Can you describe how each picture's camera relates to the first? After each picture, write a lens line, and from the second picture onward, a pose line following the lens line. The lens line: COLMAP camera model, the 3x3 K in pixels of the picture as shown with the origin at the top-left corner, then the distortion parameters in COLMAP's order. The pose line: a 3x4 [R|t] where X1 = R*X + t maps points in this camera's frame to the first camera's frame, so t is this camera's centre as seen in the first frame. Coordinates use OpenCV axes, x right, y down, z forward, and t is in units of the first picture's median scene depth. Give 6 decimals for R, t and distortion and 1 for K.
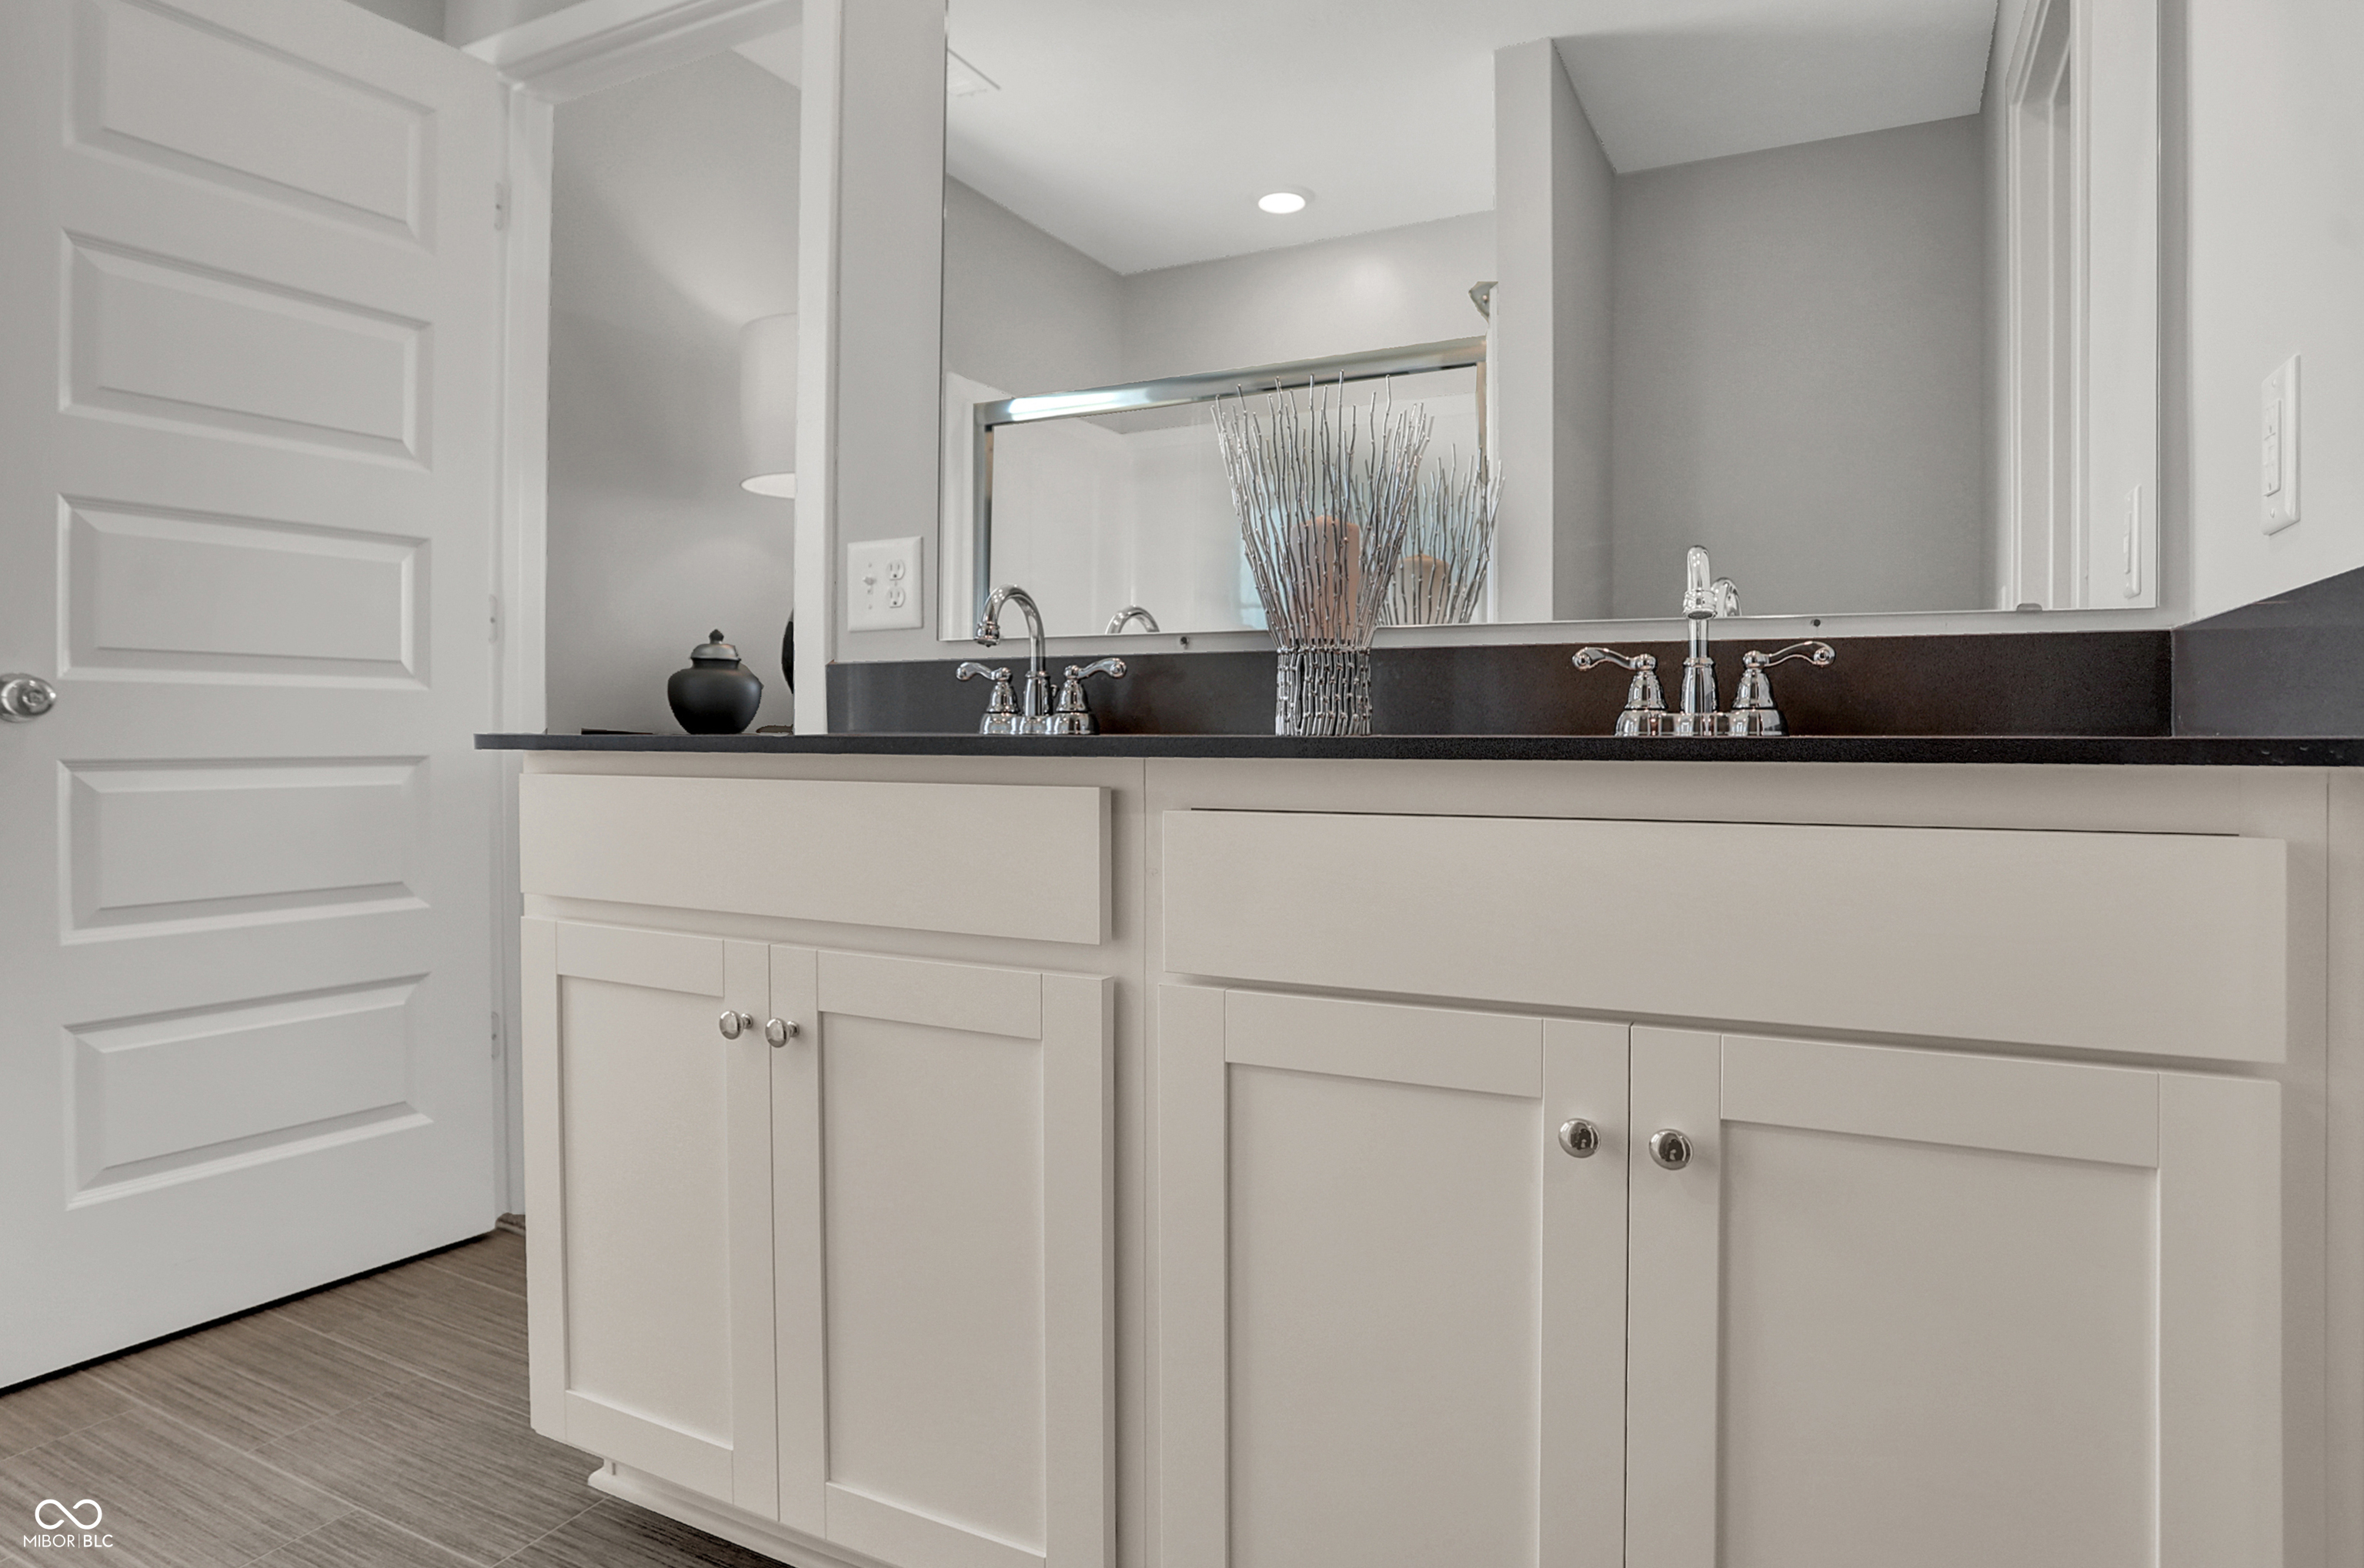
lens RADIAL K [[1314.5, 0, 1186.7], [0, 1314.5, 748.2], [0, 0, 1]] dist [-0.078453, 0.031278]
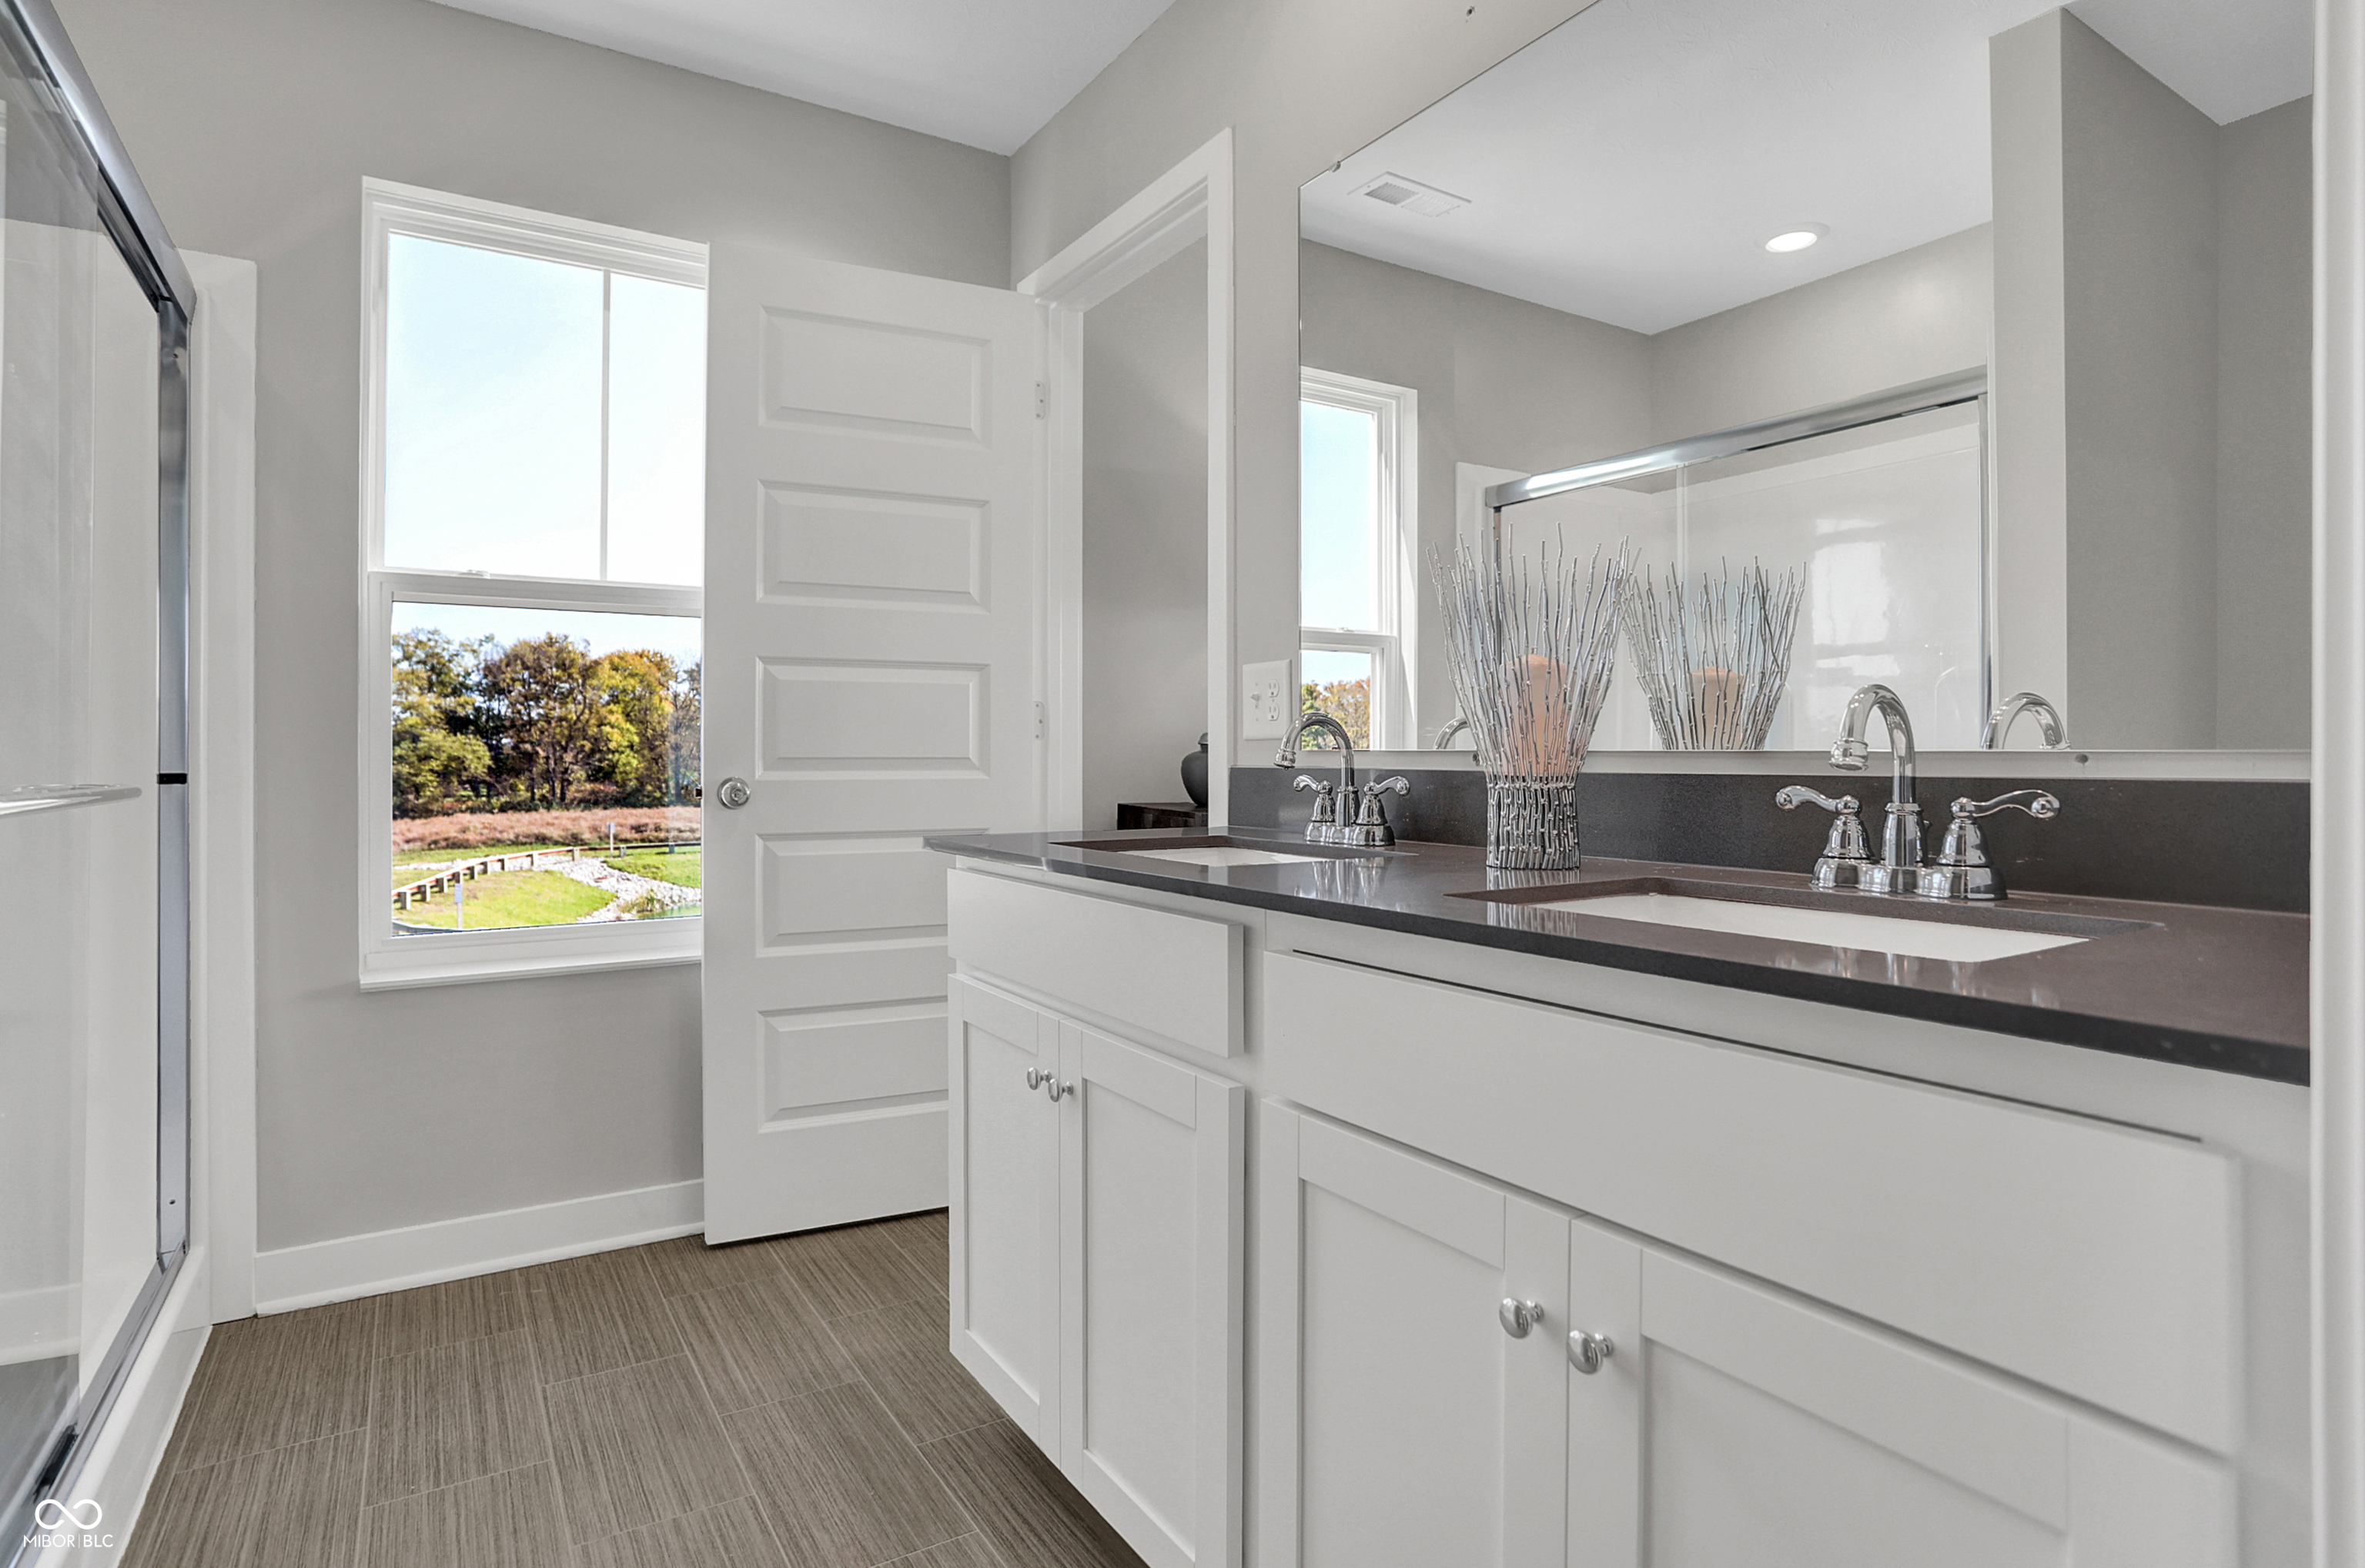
lens RADIAL K [[1213.8, 0, 1145.2], [0, 1213.8, 767.1], [0, 0, 1]] dist [-0.075232, 0.032767]
pose [[0.851745, -0.004755, -0.523934, 0.289766], [0.001905, 0.999980, -0.005979, -0.069728], [0.523953, 0.004094, 0.851738, 0.021832]]
